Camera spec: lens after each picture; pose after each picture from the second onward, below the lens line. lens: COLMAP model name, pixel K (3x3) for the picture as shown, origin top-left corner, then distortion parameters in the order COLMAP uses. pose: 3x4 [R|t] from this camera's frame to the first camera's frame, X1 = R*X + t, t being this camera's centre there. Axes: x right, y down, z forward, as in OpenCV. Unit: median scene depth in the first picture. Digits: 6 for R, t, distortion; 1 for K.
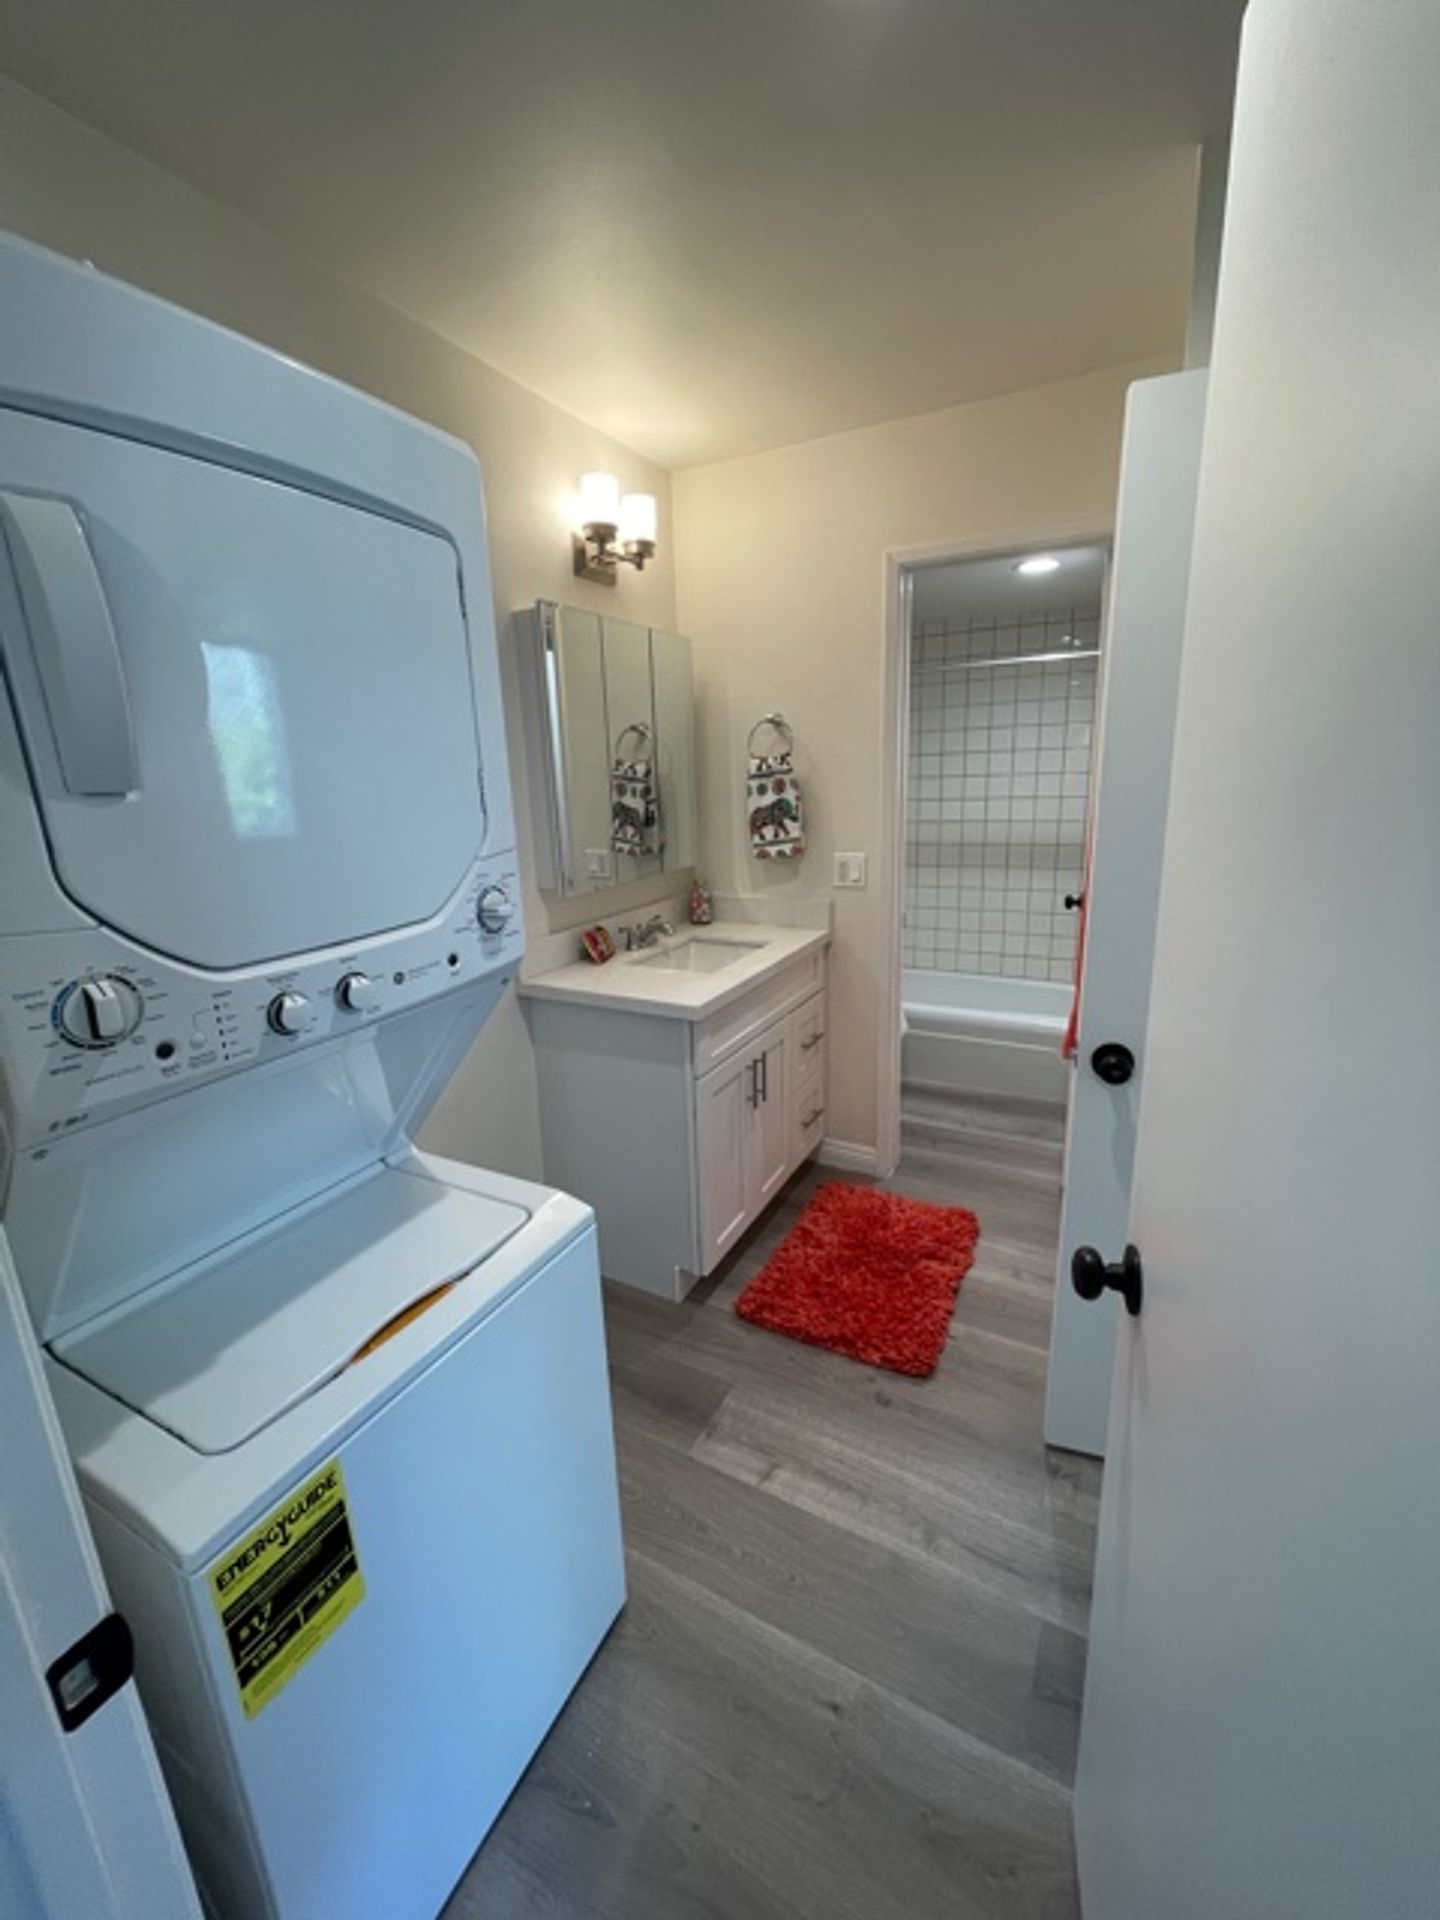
lens RADIAL K [[776.0, 0, 712.9], [0, 776.0, 961.5], [0, 0, 1]] dist [0.007115, -0.000043]
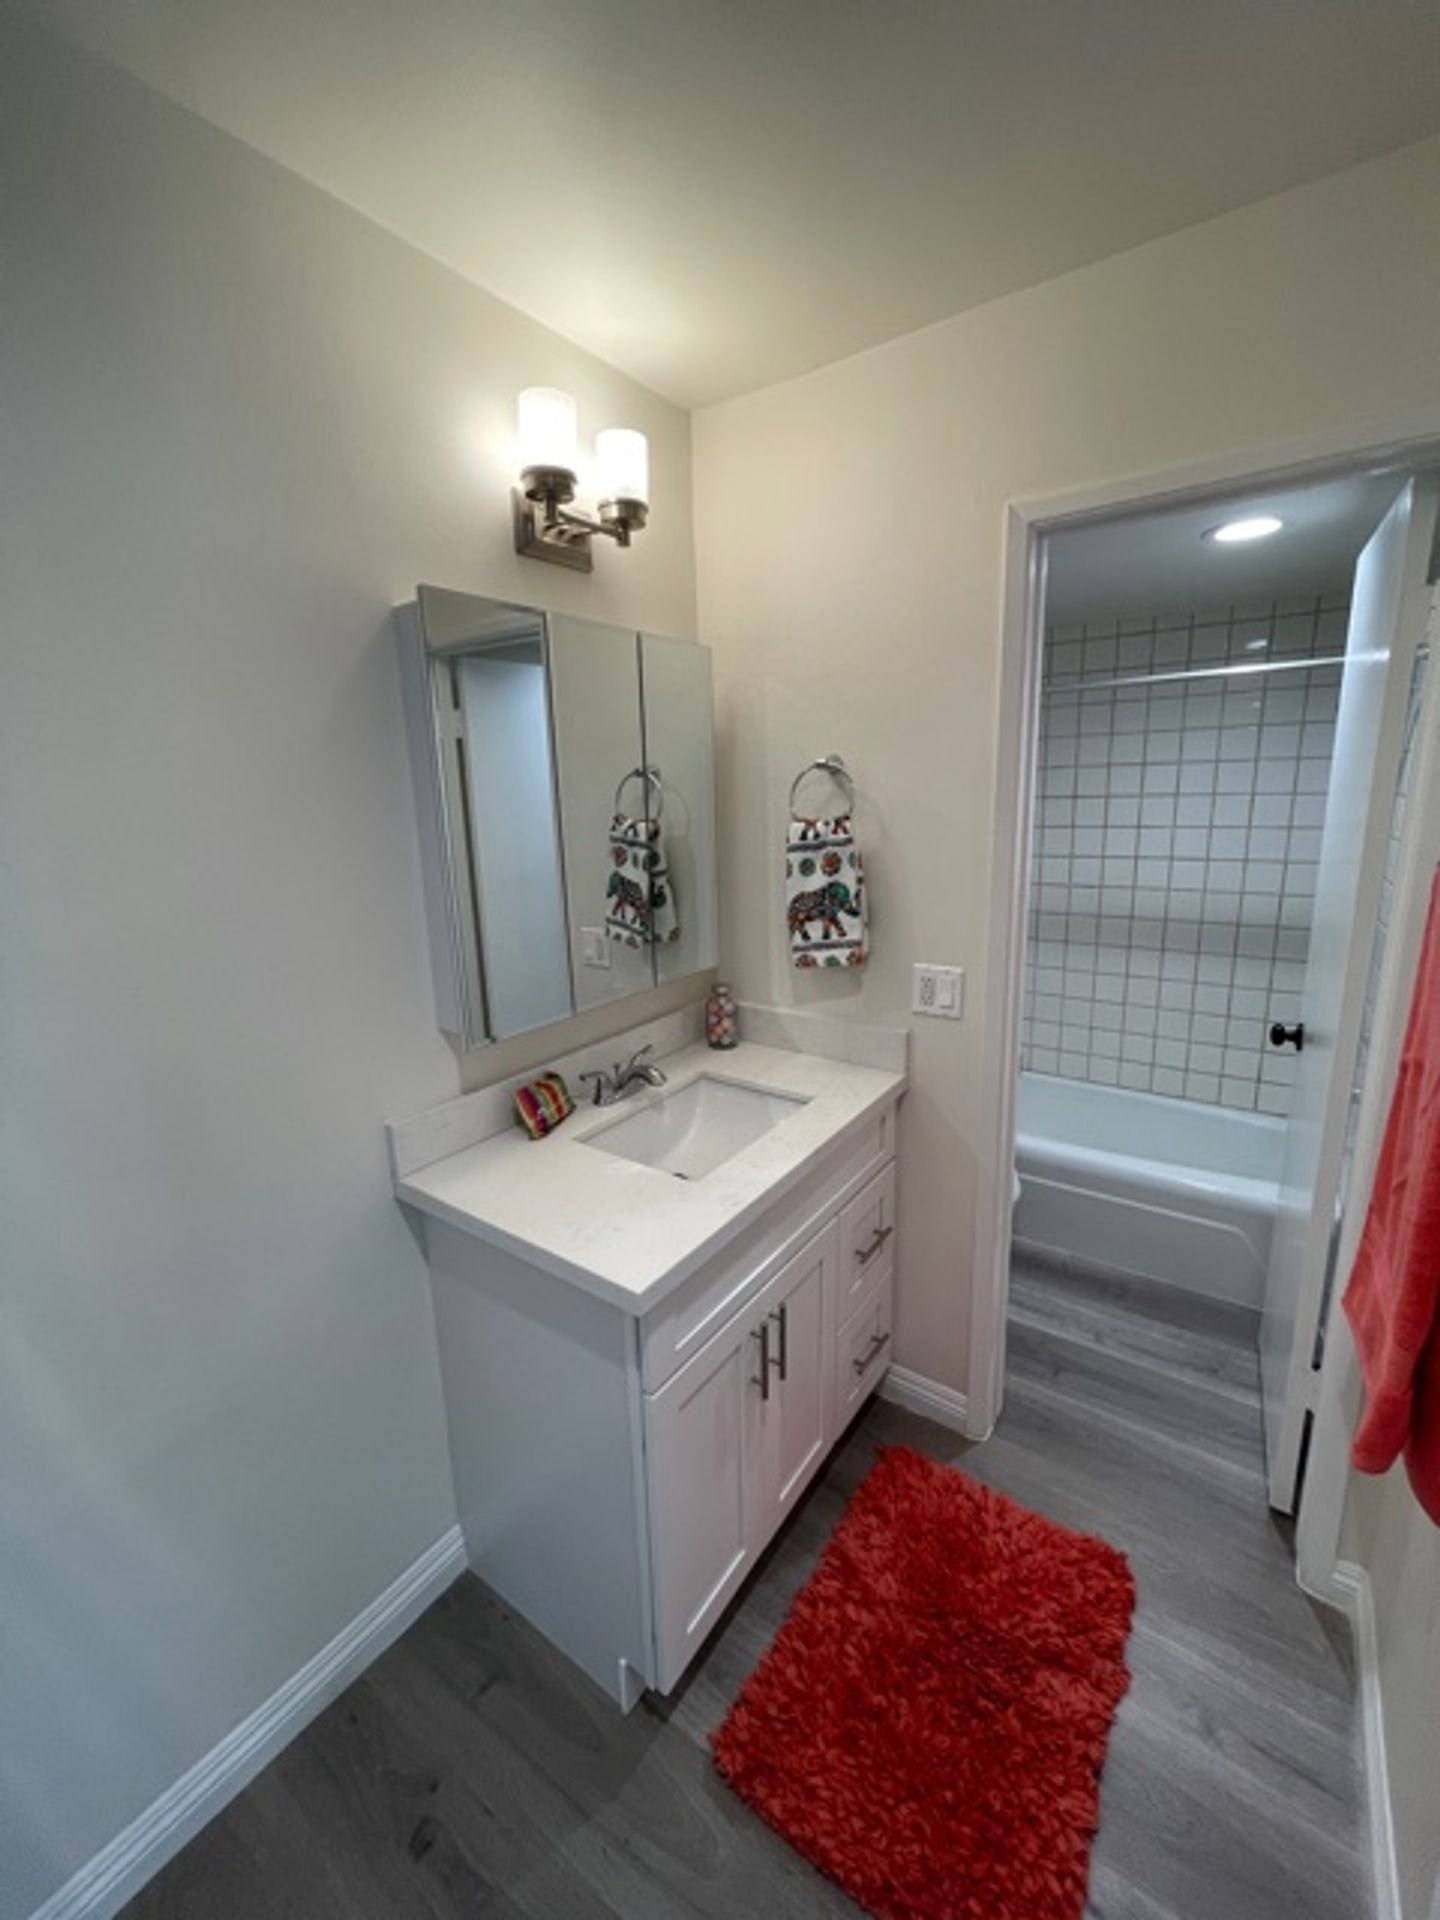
lens RADIAL K [[770.4, 0, 719.3], [0, 770.4, 957.8], [0, 0, 1]] dist [-0.000188, -0.000162]
pose [[0.992066, 0.032336, -0.121489, 0.071524], [-0.035157, 0.999158, -0.021150, -0.126019], [0.120703, 0.025253, 0.992367, 0.329052]]
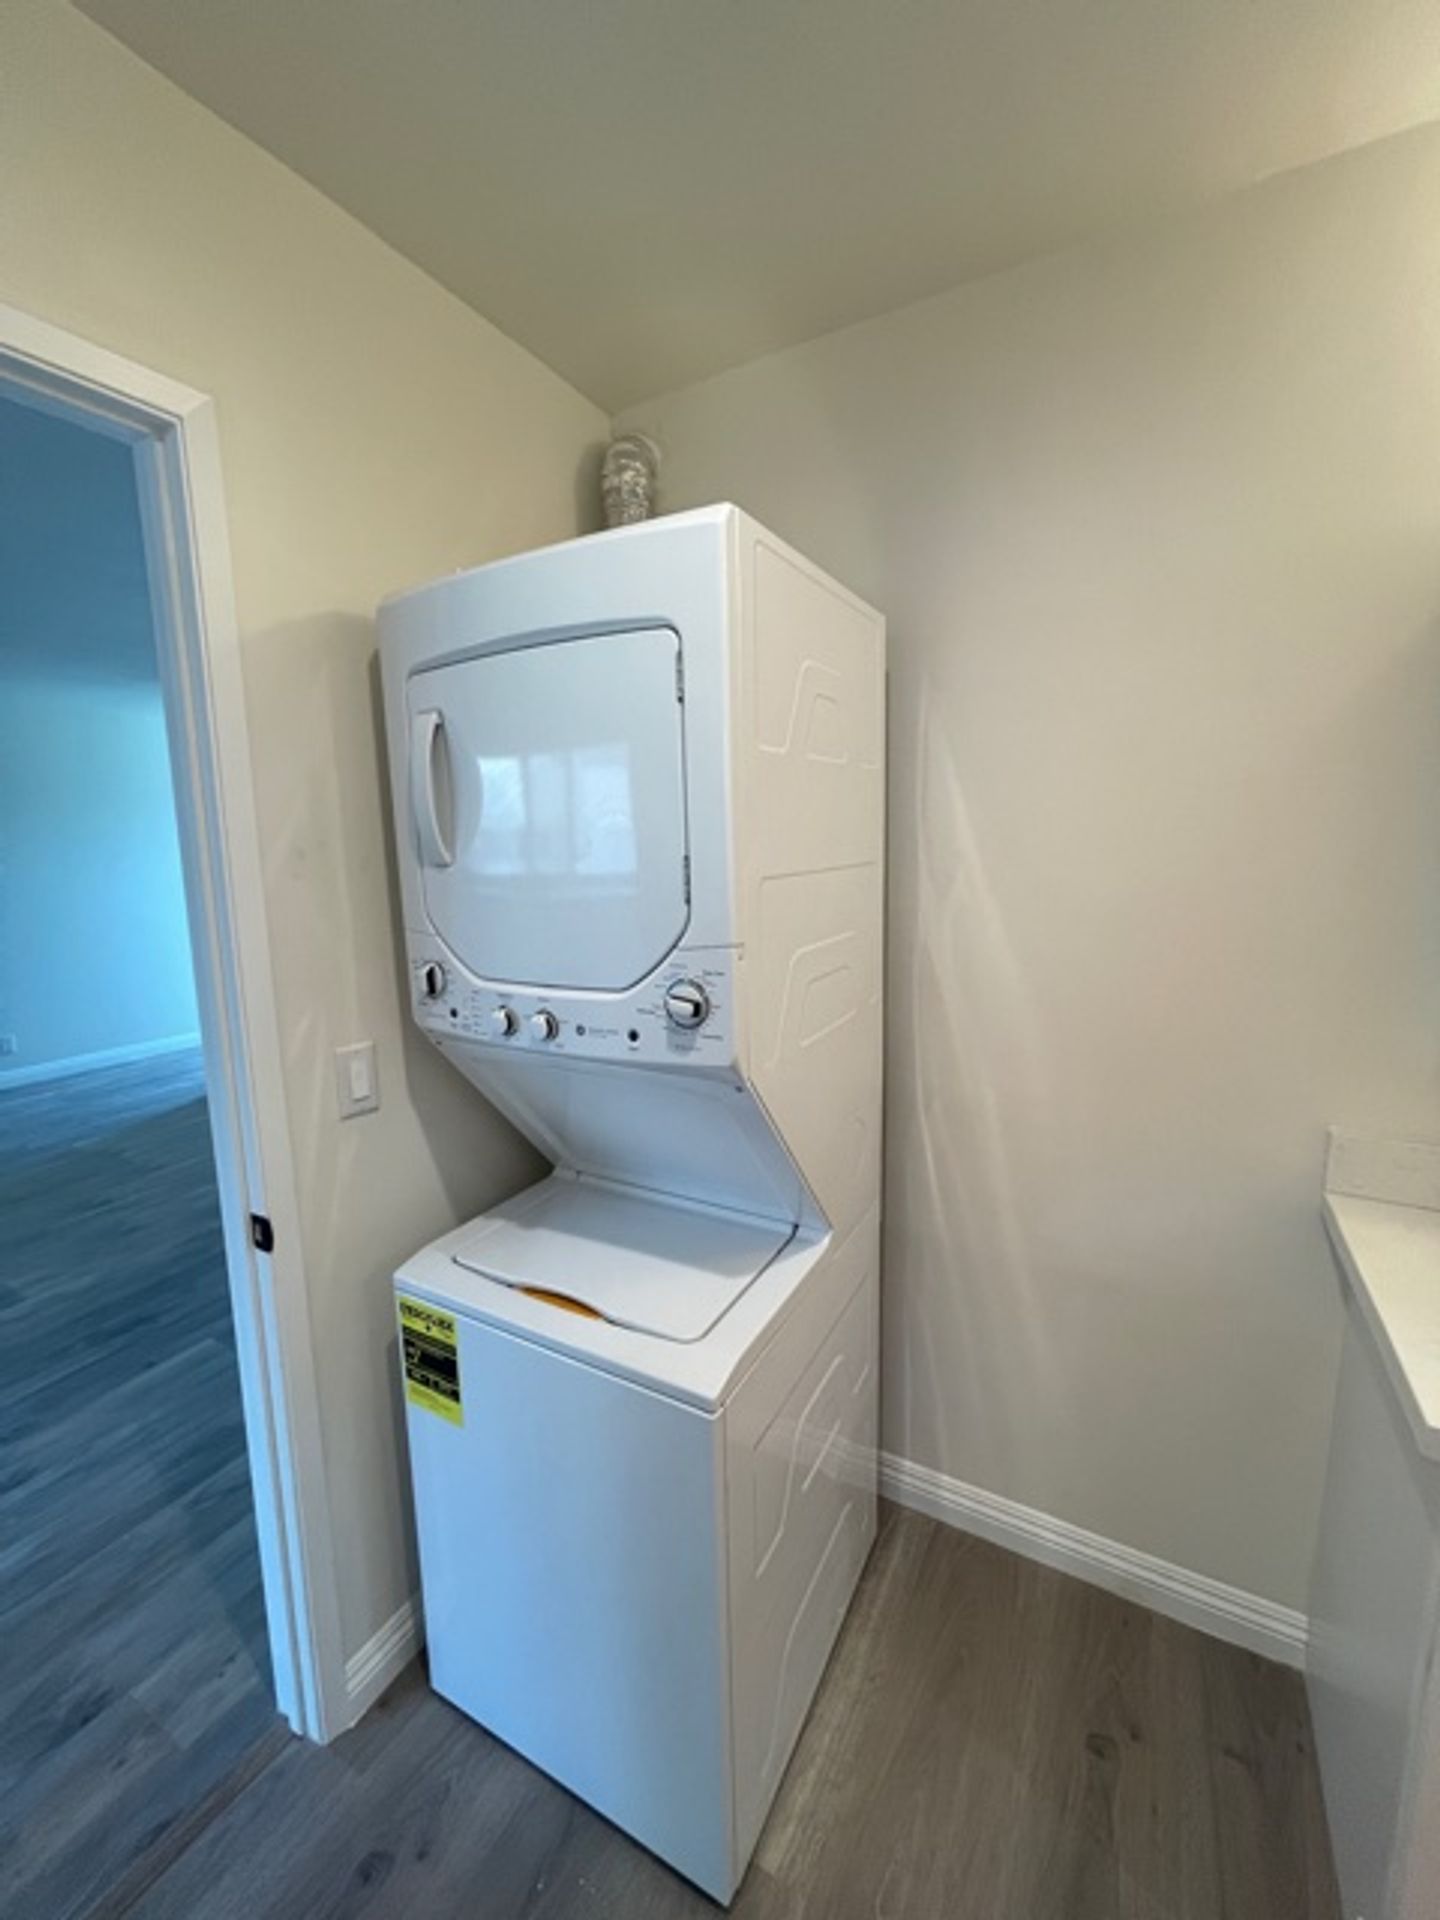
lens RADIAL K [[770.4, 0, 719.3], [0, 770.4, 957.8], [0, 0, 1]] dist [-0.000188, -0.000162]
pose [[-0.019743, 0.189060, -0.981767, 0.252484], [-0.228825, 0.955040, 0.188515, -0.124418], [0.973267, 0.228374, 0.024407, 0.411199]]
